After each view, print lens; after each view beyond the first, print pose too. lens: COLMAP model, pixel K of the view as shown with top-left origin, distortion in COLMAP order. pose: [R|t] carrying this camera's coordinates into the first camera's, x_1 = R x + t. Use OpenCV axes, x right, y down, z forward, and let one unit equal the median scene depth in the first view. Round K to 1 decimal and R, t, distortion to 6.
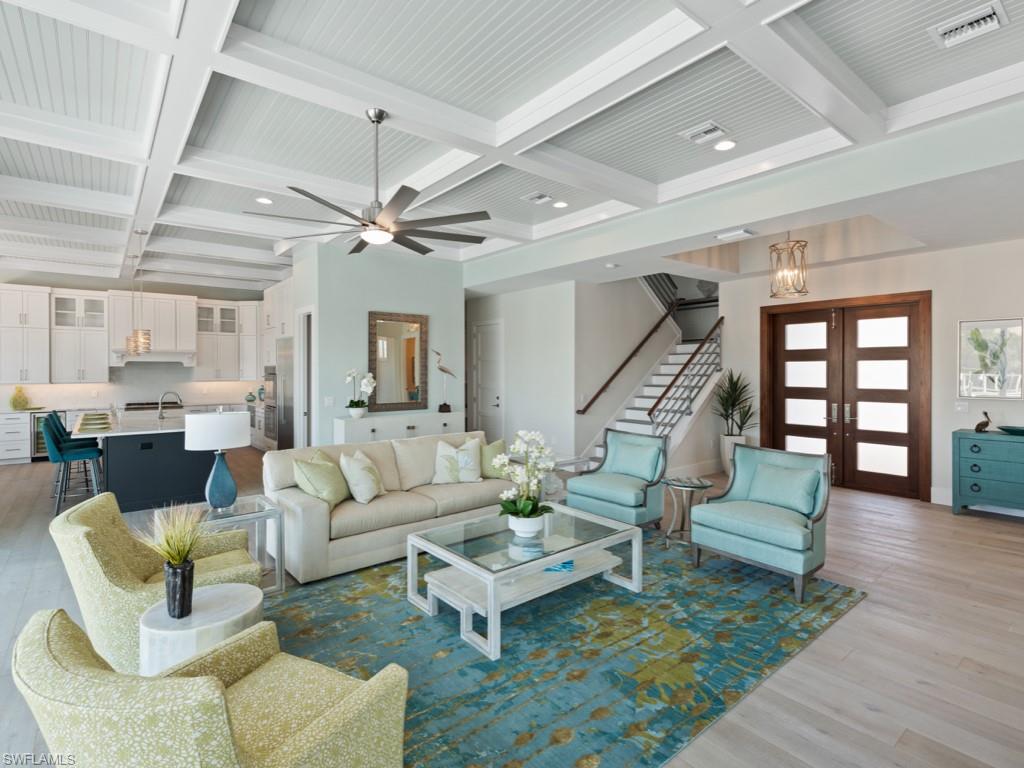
lens RADIAL K [[503.7, 0, 520.3], [0, 503.7, 374.5], [0, 0, 1]] dist [0.017043, 0.000358]
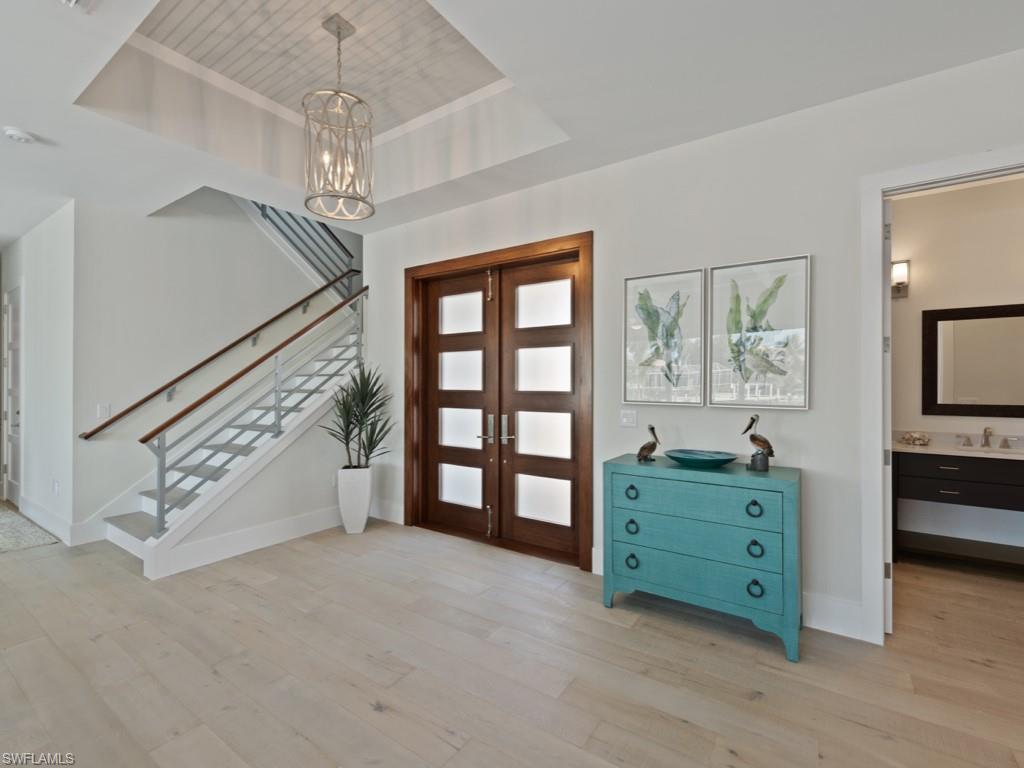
lens RADIAL K [[450.8, 0, 512.3], [0, 450.8, 386.2], [0, 0, 1]] dist [-0.000354, -0.000063]
pose [[0.958759, 0.005125, 0.284175, 0.506399], [-0.003264, 0.999970, -0.007022, 0.026107], [-0.284203, 0.005805, 0.958747, 0.455824]]
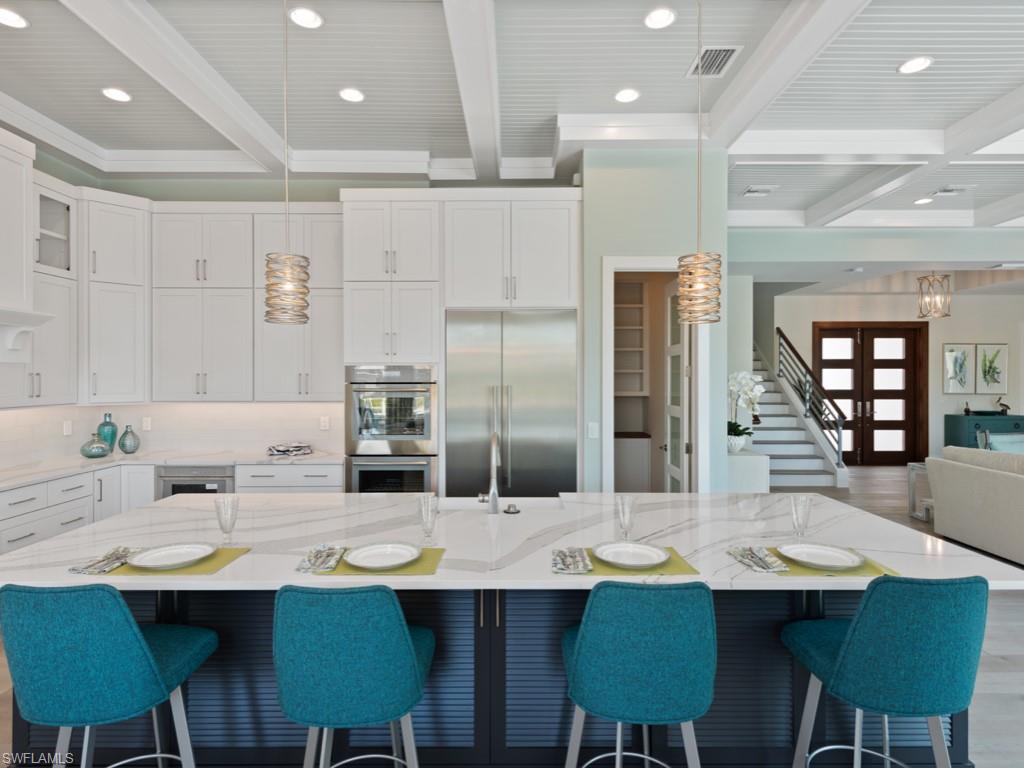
lens RADIAL K [[539.9, 0, 512.3], [0, 539.9, 381.4], [0, 0, 1]] dist [0.001263, -0.000249]
pose [[0.645416, -0.006172, 0.763807, -1.055440], [0.008018, 0.999967, 0.001305, -0.003693], [-0.763789, 0.005282, 0.645444, 0.829551]]
